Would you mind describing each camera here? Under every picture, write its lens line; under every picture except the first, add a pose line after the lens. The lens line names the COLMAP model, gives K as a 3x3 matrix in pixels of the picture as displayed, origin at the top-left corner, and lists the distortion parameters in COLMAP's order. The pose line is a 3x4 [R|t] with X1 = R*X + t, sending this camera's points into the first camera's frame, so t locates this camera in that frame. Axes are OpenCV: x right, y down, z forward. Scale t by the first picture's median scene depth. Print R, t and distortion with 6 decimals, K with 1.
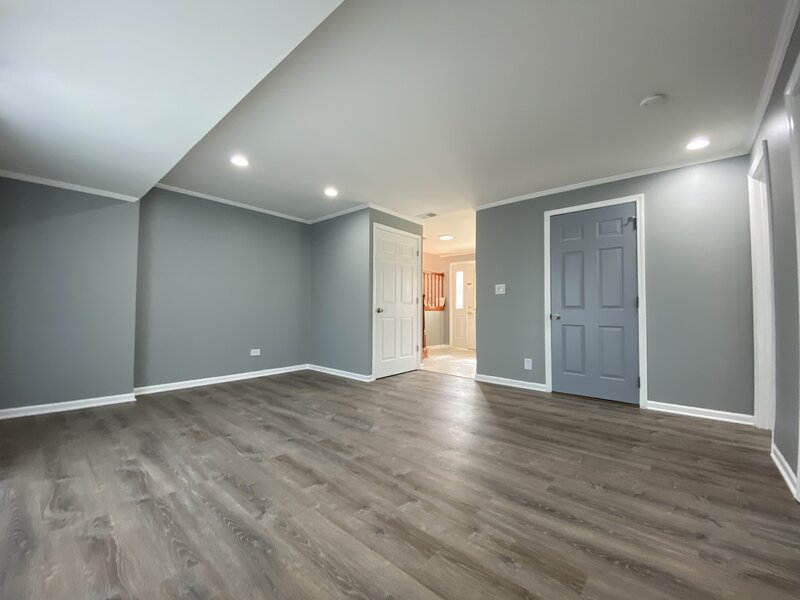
lens RADIAL K [[324.1, 0, 396.3], [0, 324.1, 299.5], [0, 0, 1]] dist [0.027436, -0.024002]
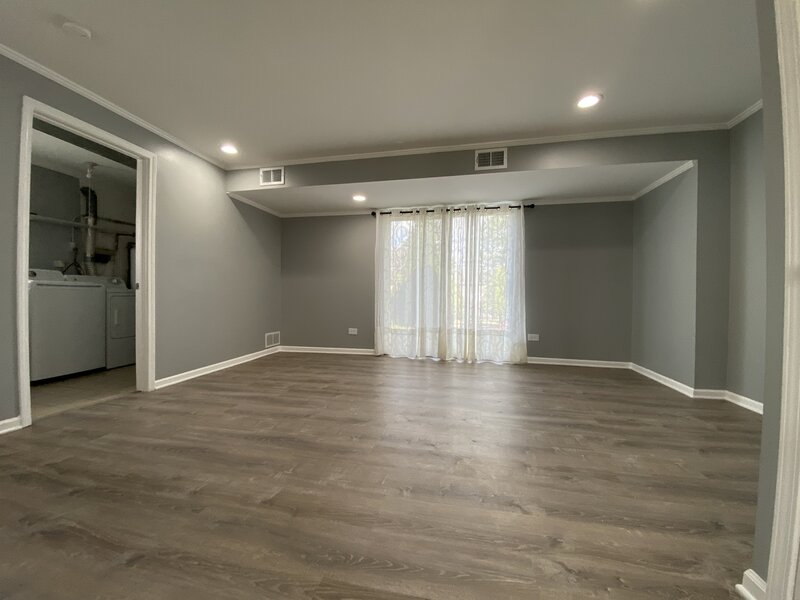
lens RADIAL K [[324.1, 0, 396.3], [0, 324.1, 299.5], [0, 0, 1]] dist [0.027436, -0.024002]
pose [[-0.871444, -0.012867, -0.490326, 0.436822], [0.000769, 0.999619, -0.027600, 0.113193], [0.490494, -0.024429, -0.871102, 2.039320]]
